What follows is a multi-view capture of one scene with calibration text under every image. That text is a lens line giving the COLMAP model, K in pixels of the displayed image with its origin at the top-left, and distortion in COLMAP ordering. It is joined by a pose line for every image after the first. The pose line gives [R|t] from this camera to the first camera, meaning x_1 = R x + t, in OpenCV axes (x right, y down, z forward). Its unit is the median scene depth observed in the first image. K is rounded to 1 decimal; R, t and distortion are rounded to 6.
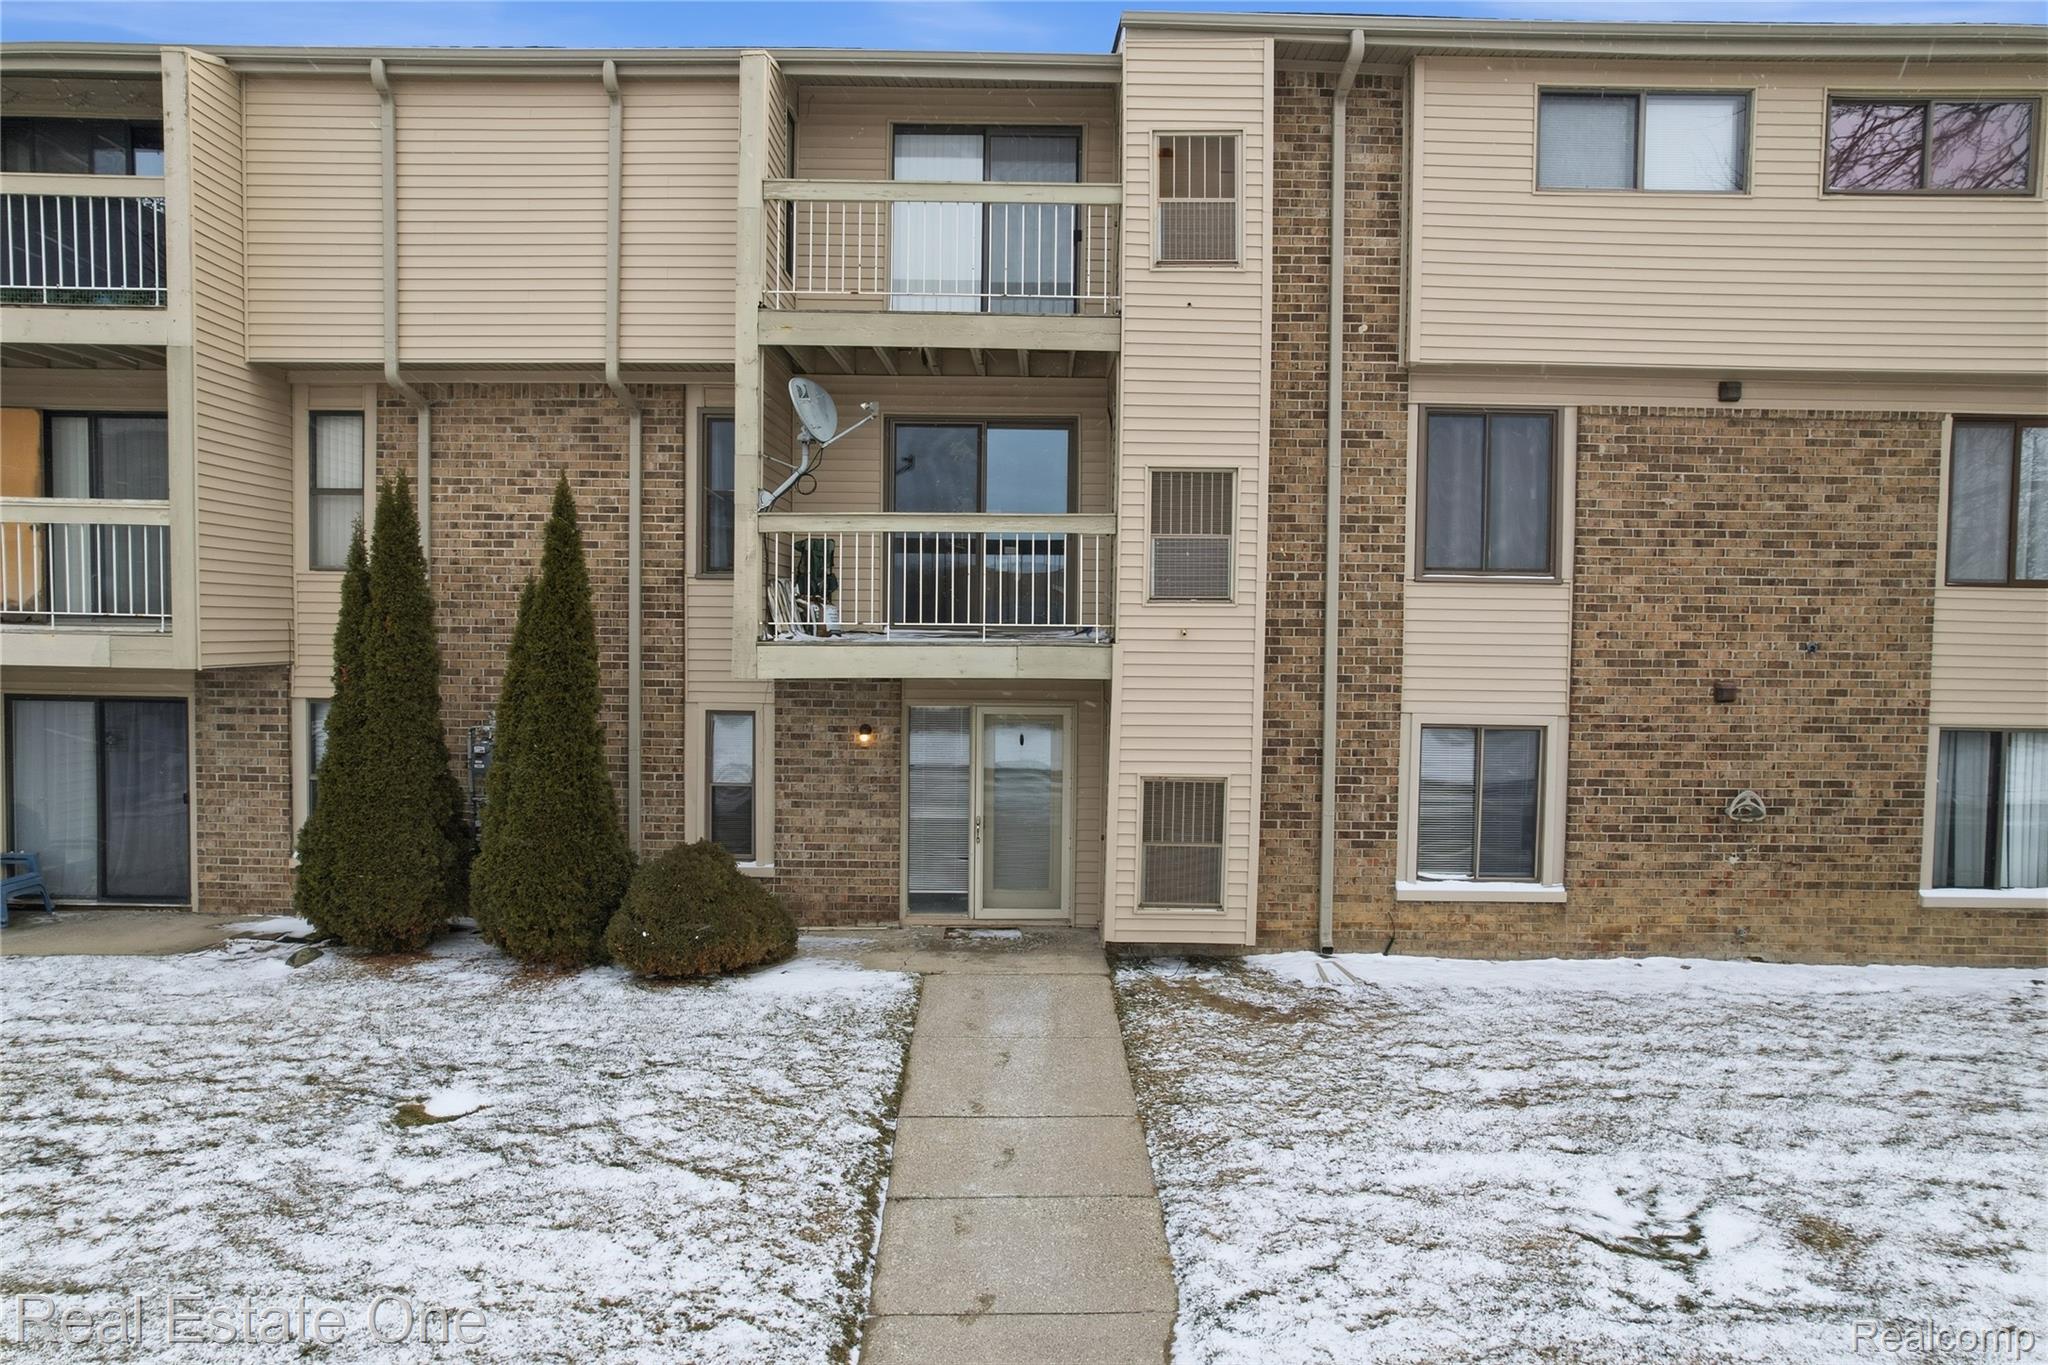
lens RADIAL K [[1303.9, 0, 1020.4], [0, 1303.9, 687.2], [0, 0, 1]] dist [-0.062196, 0.046984]
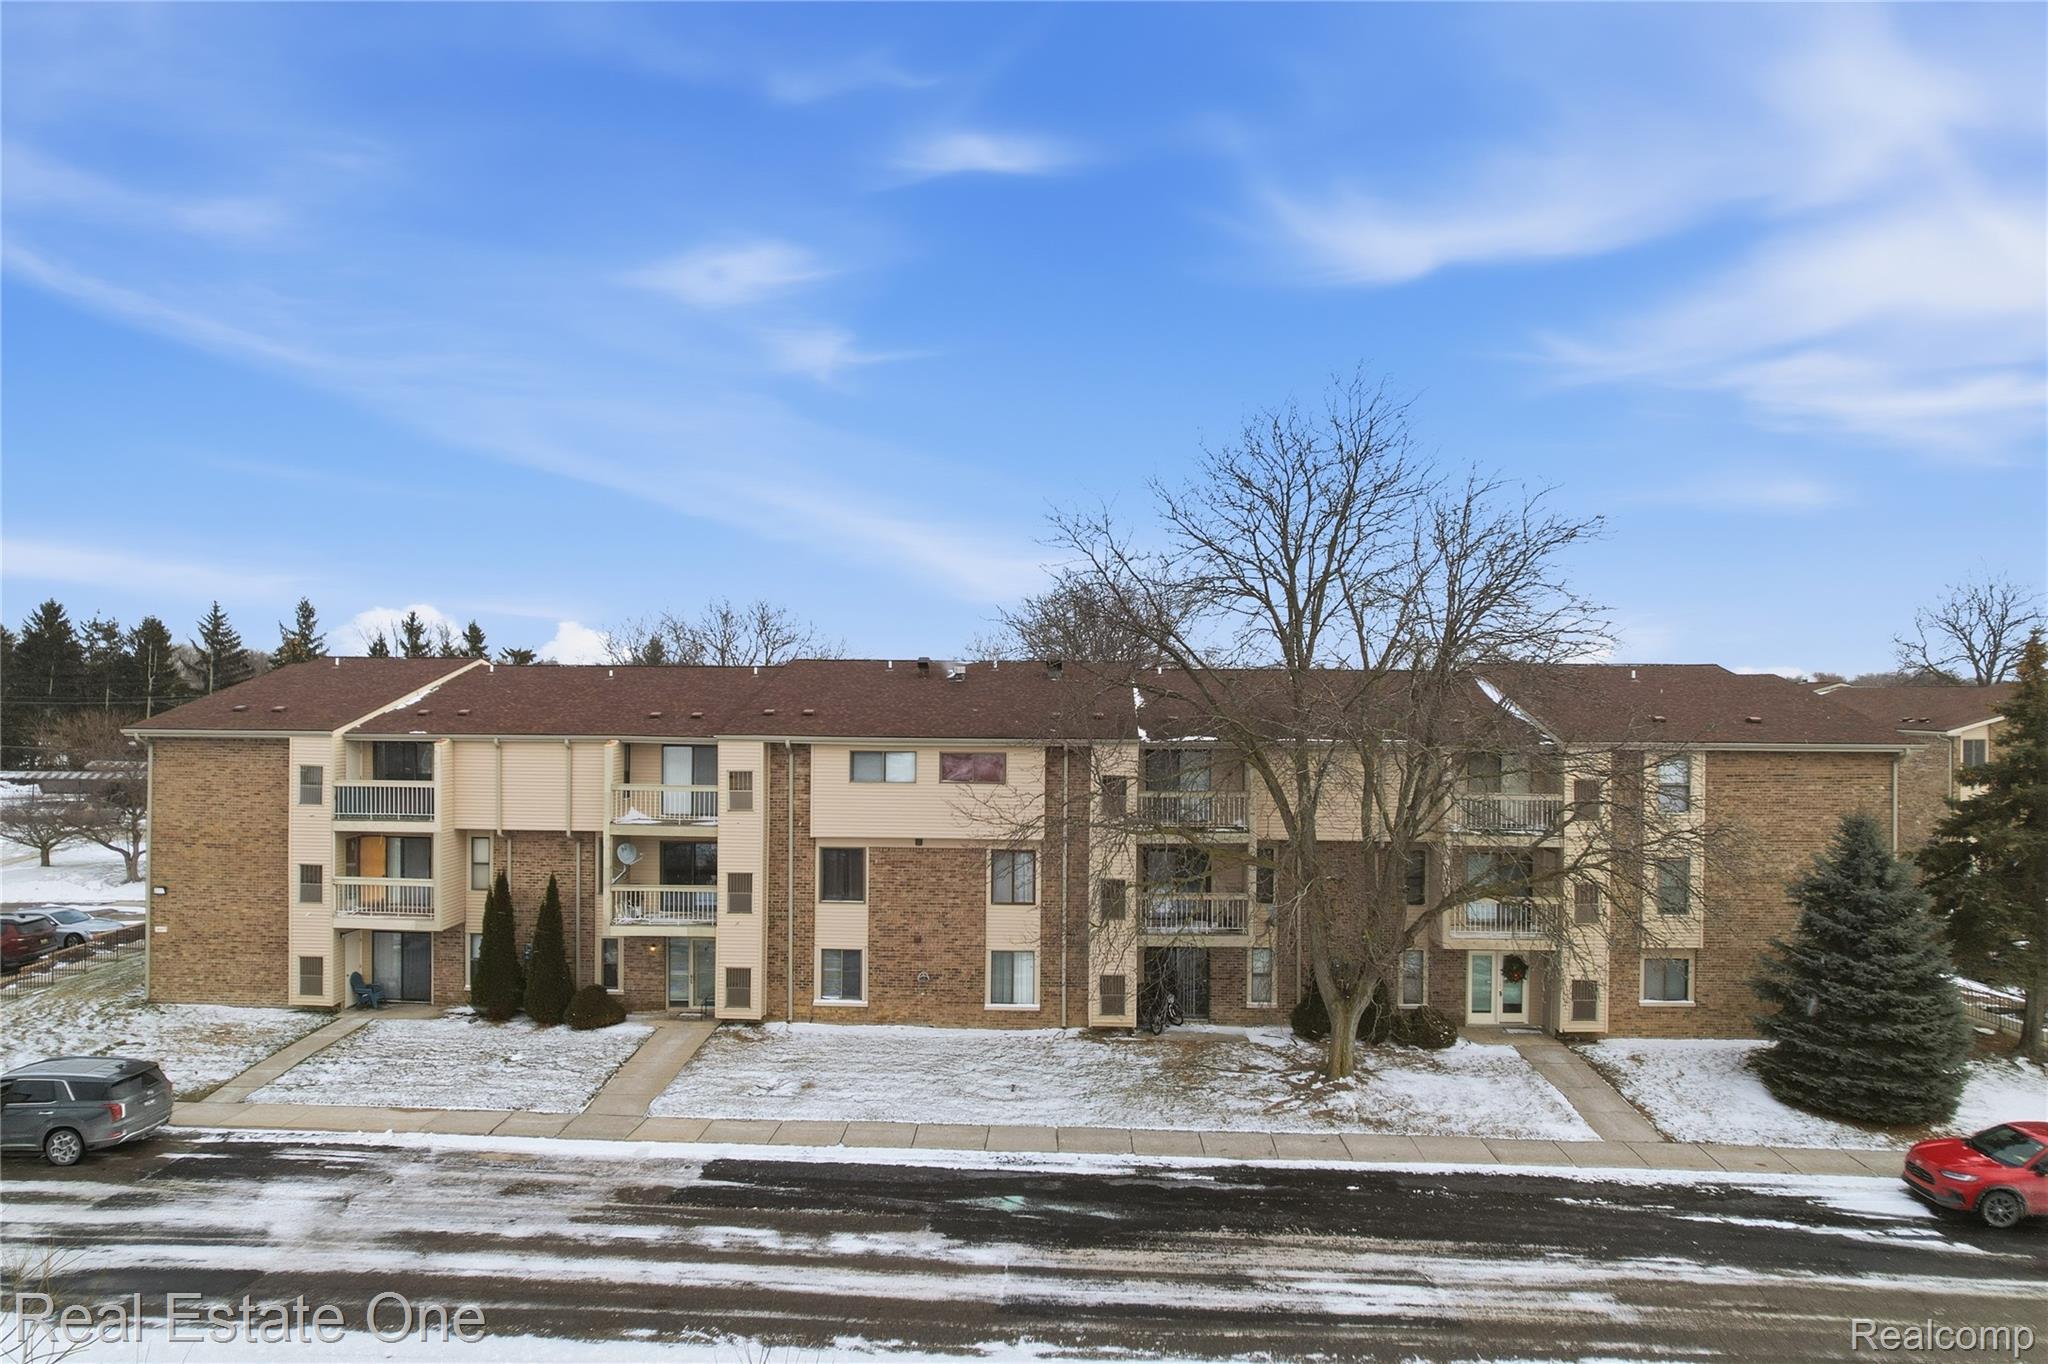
lens RADIAL K [[1303.9, 0, 1020.4], [0, 1303.9, 686.7], [0, 0, 1]] dist [-0.062196, 0.046984]
pose [[0.998922, -0.007290, -0.045835, 0.949568], [0.005051, 0.998797, -0.048782, -0.452891], [0.046135, 0.048498, 0.997757, -2.156144]]
